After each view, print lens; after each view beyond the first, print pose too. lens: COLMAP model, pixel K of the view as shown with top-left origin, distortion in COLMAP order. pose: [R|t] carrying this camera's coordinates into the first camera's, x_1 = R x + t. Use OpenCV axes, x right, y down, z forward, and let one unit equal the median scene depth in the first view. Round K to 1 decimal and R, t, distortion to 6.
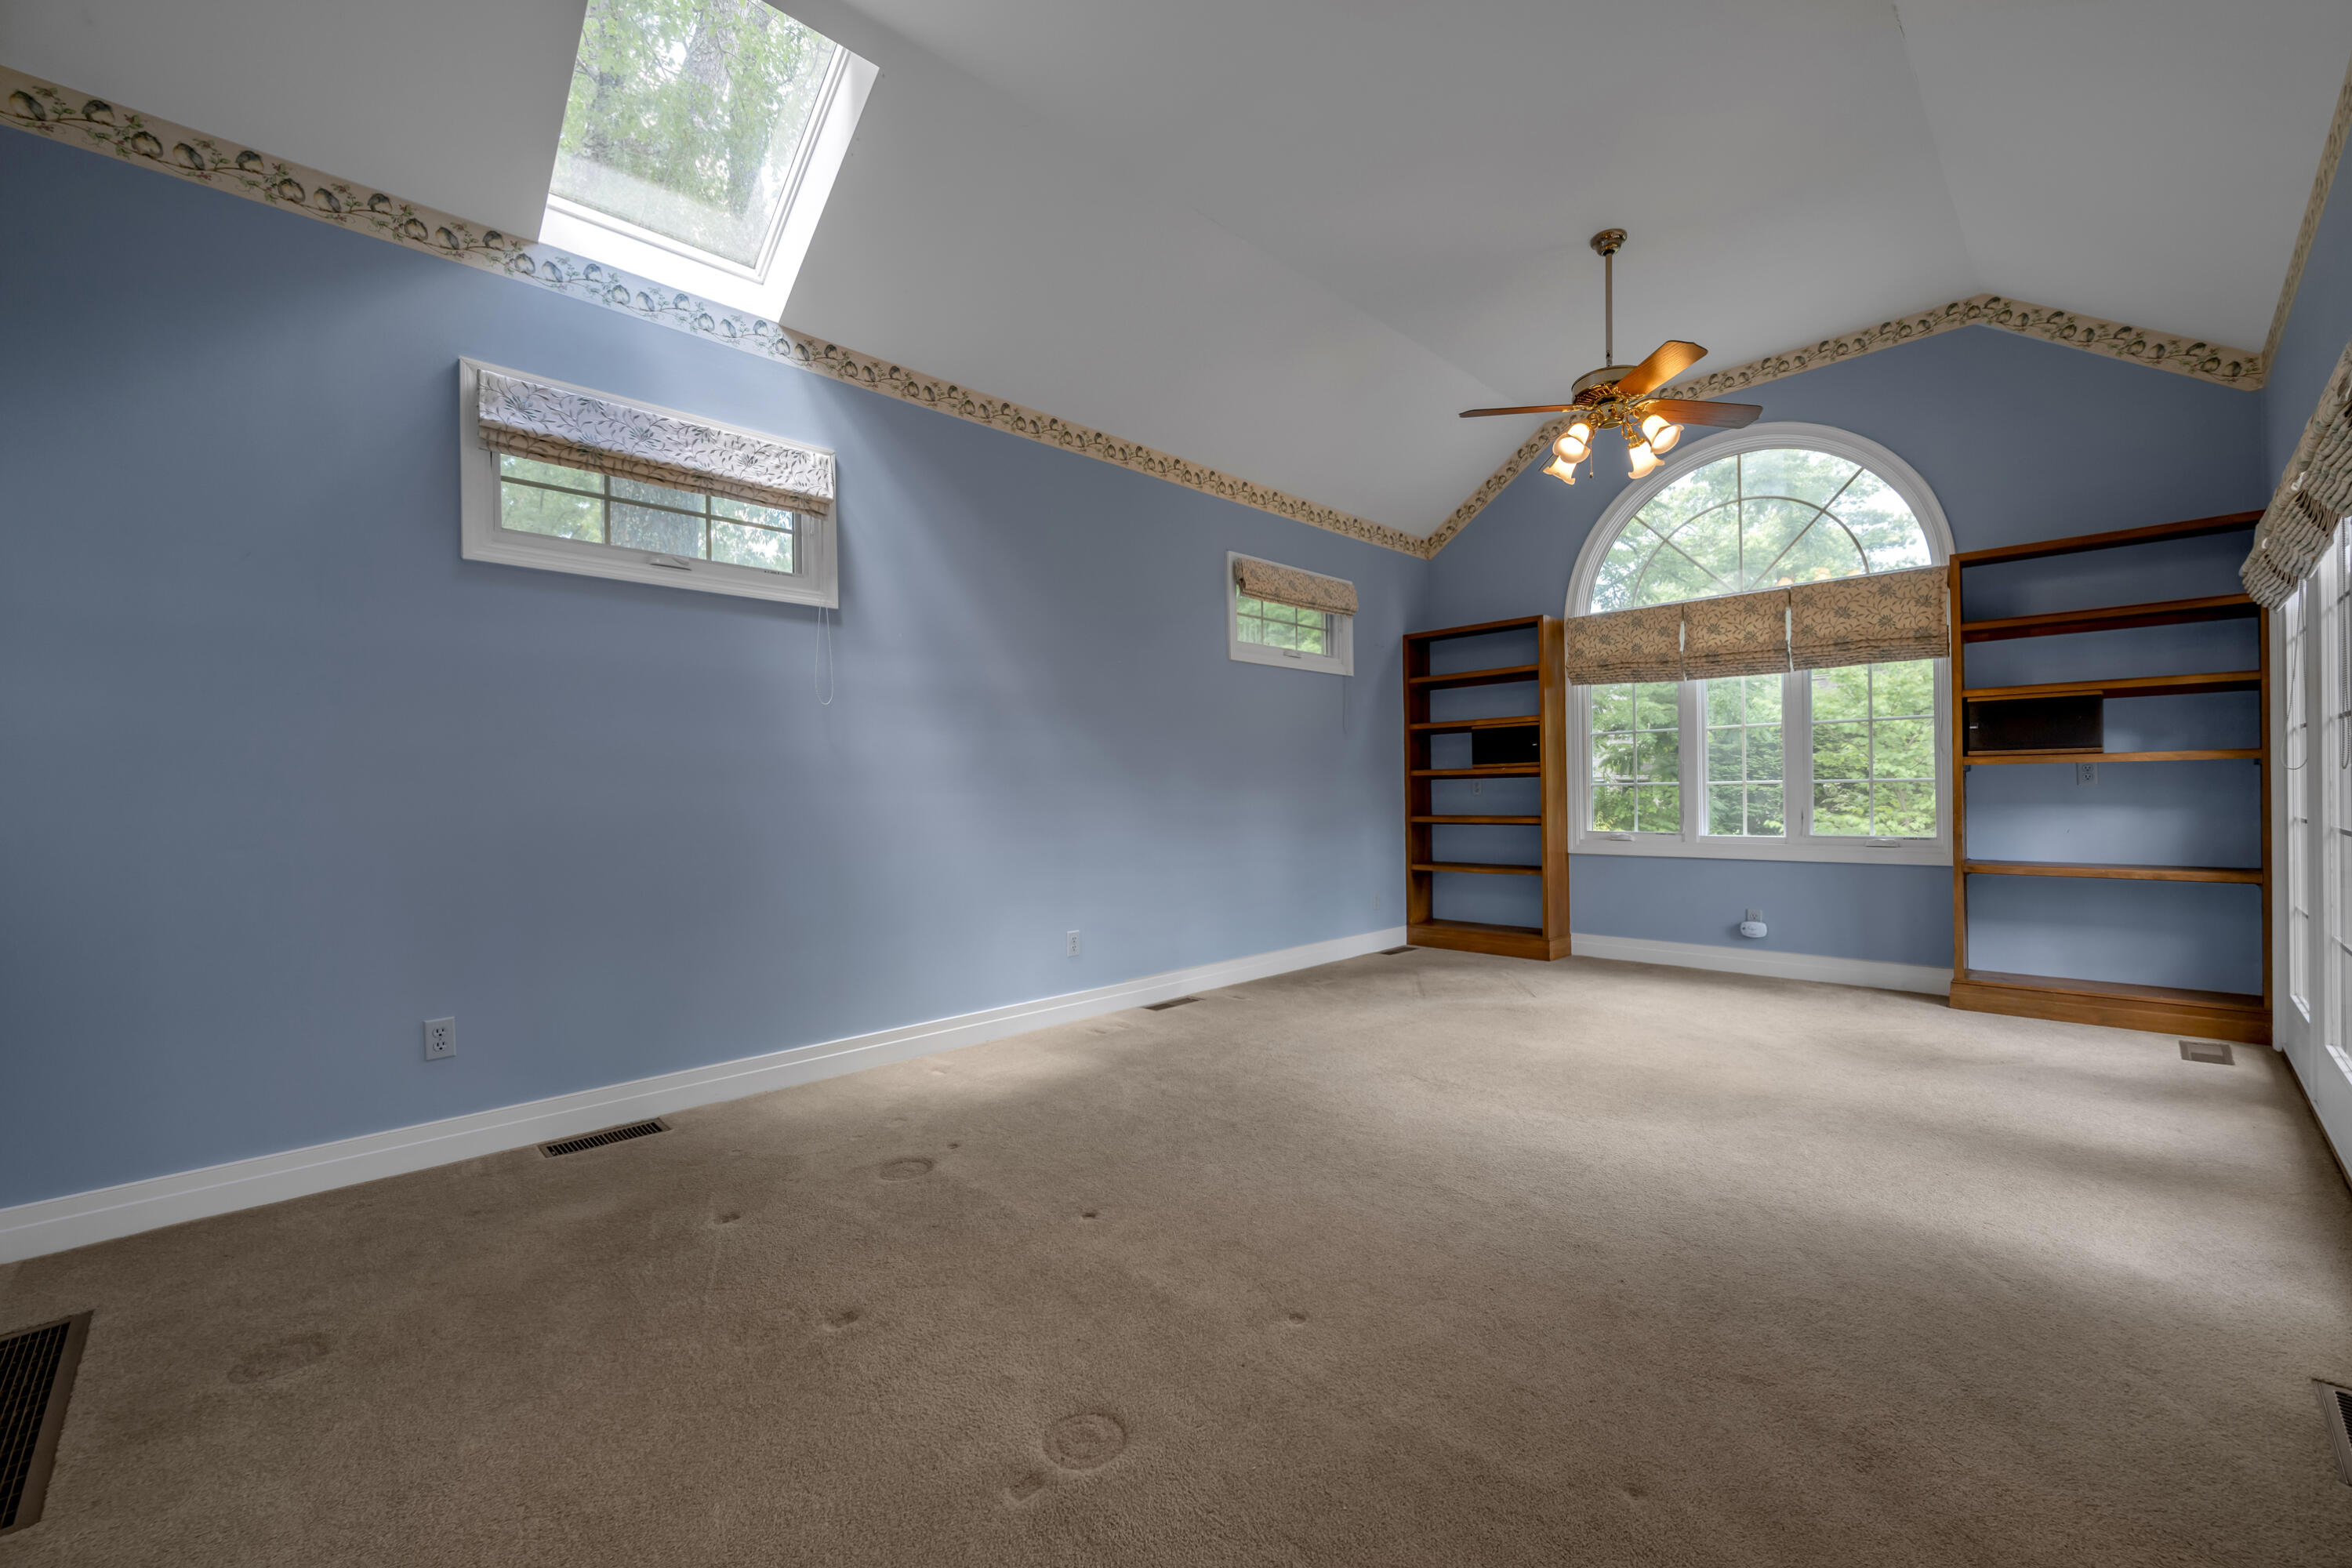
lens RADIAL K [[938.6, 0, 1184.6], [0, 938.6, 783.7], [0, 0, 1]] dist [-0.004182, -0.000123]
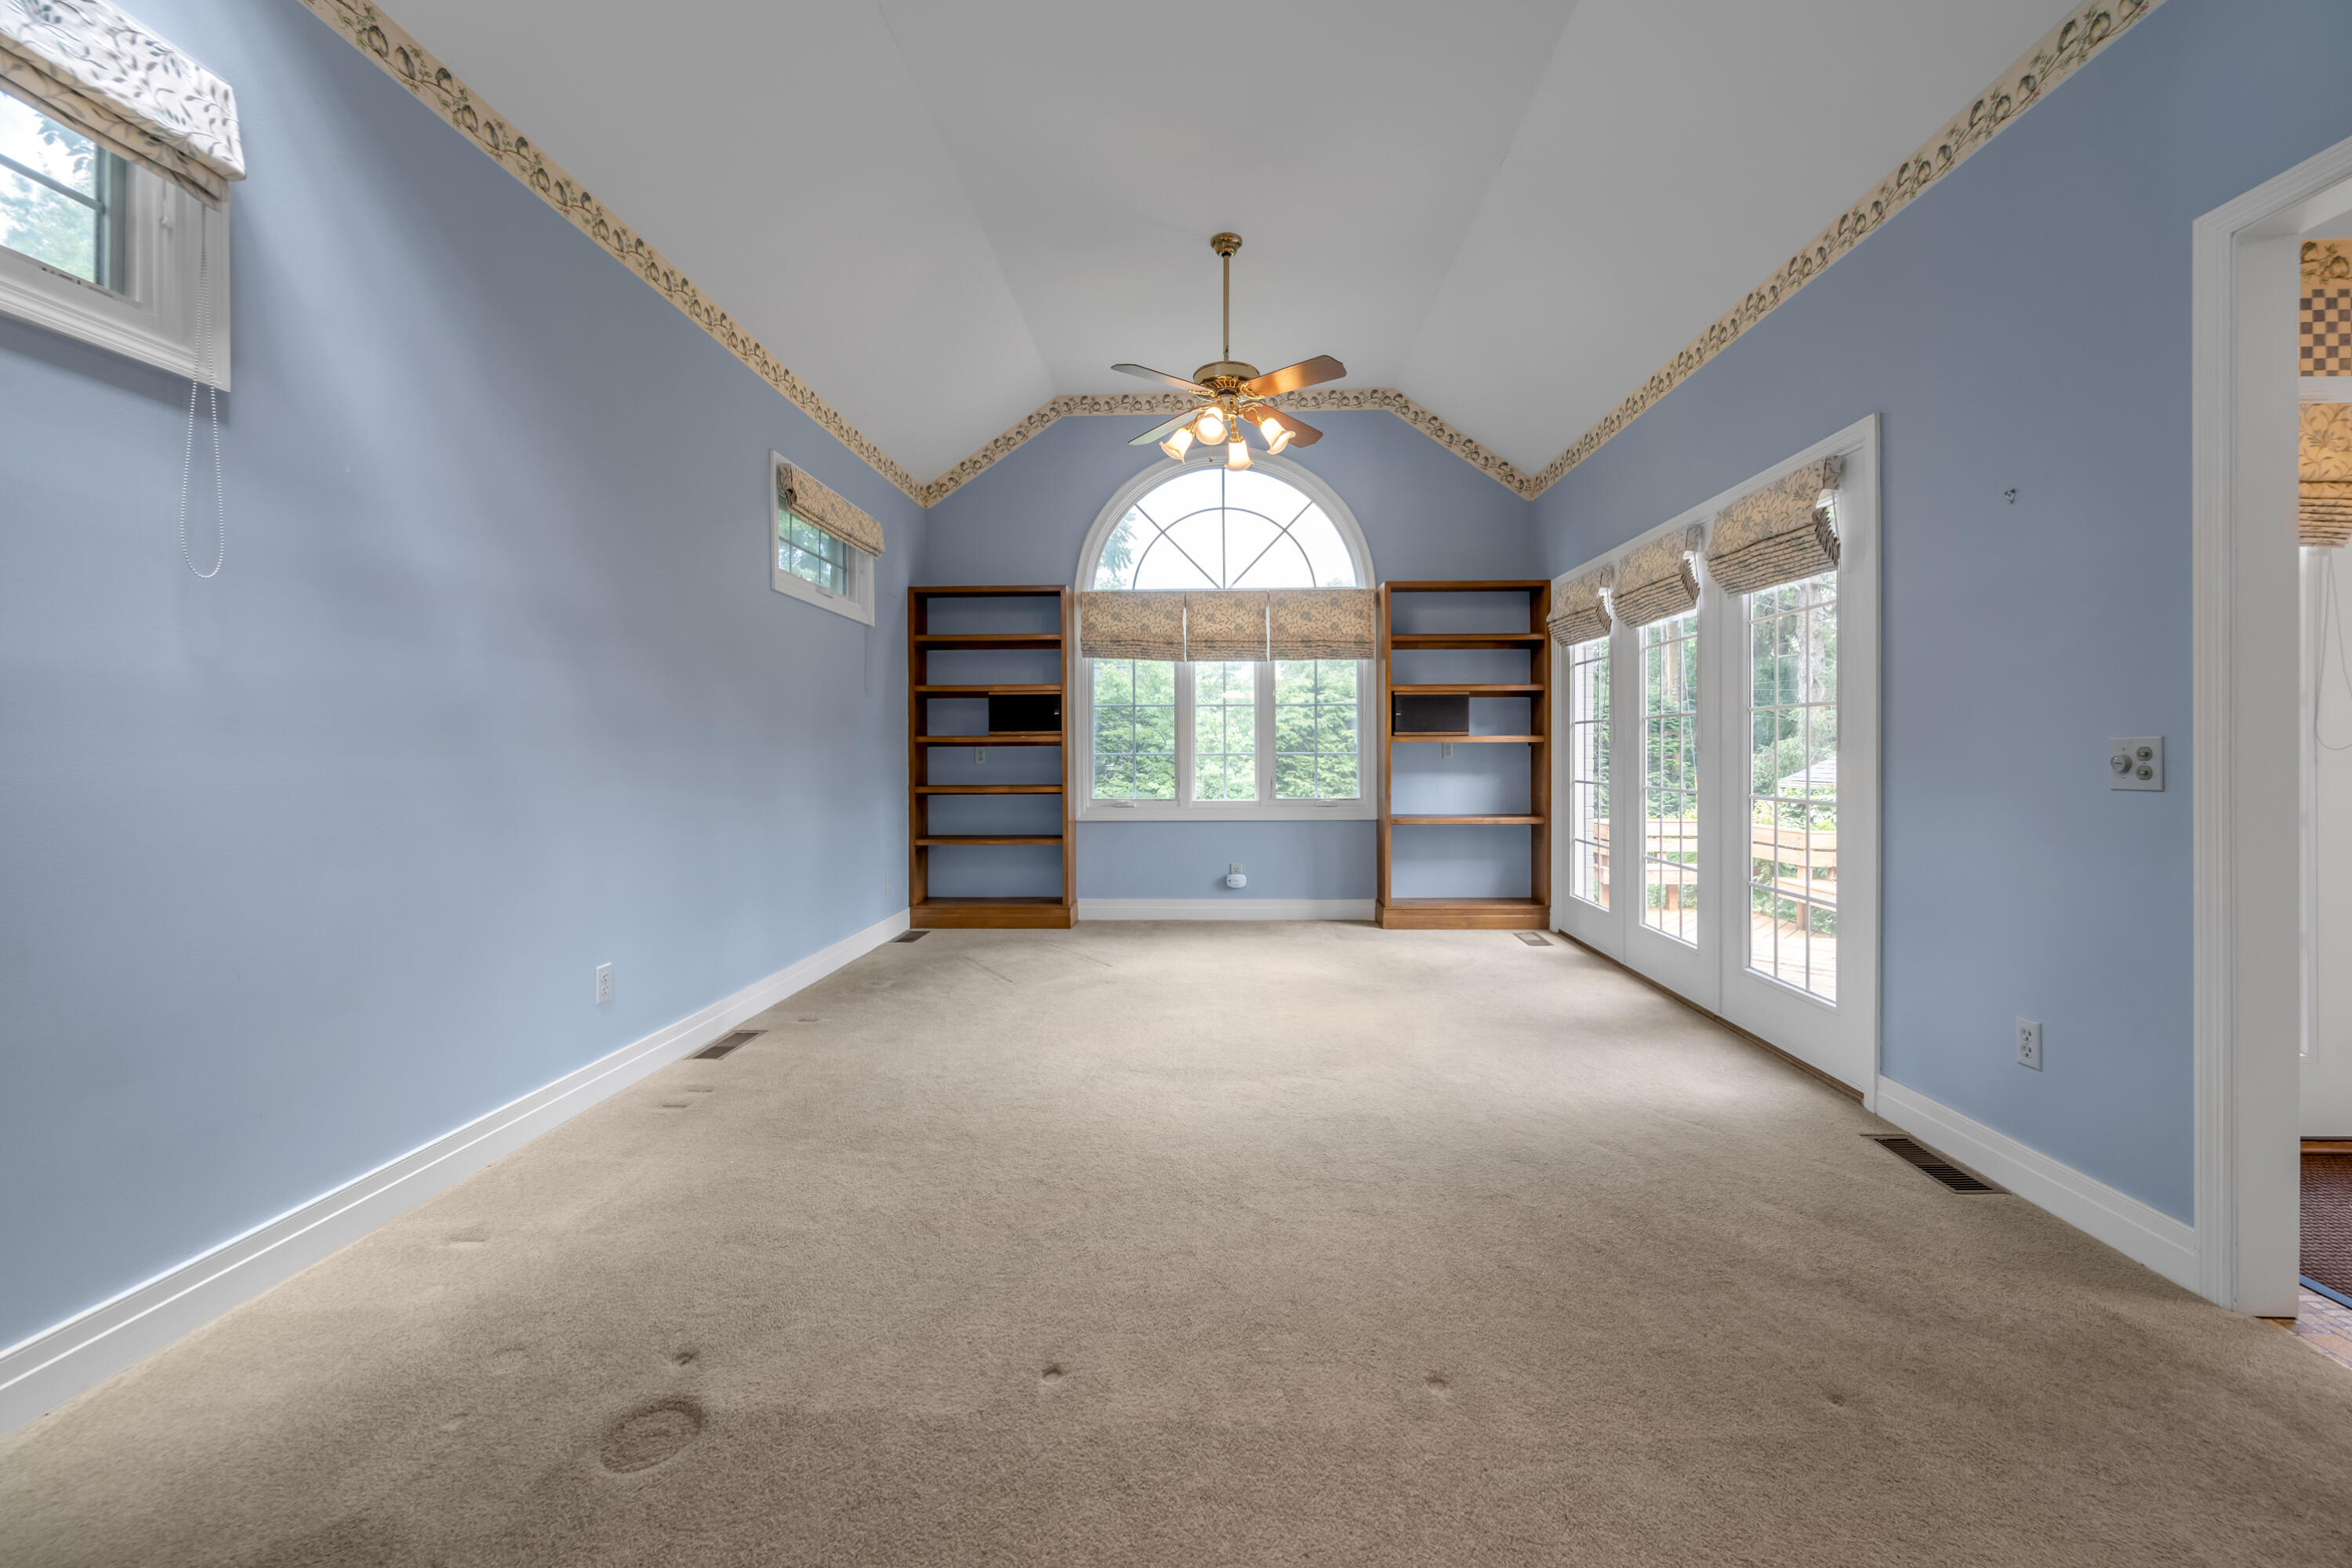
lens RADIAL K [[938.6, 0, 1167.1], [0, 938.6, 746.1], [0, 0, 1]] dist [-0.004182, -0.000123]
pose [[0.734845, 0.016604, 0.678032, -0.264490], [-0.012415, 0.999862, -0.011029, 0.003355], [-0.678121, -0.000313, 0.734950, 0.224179]]
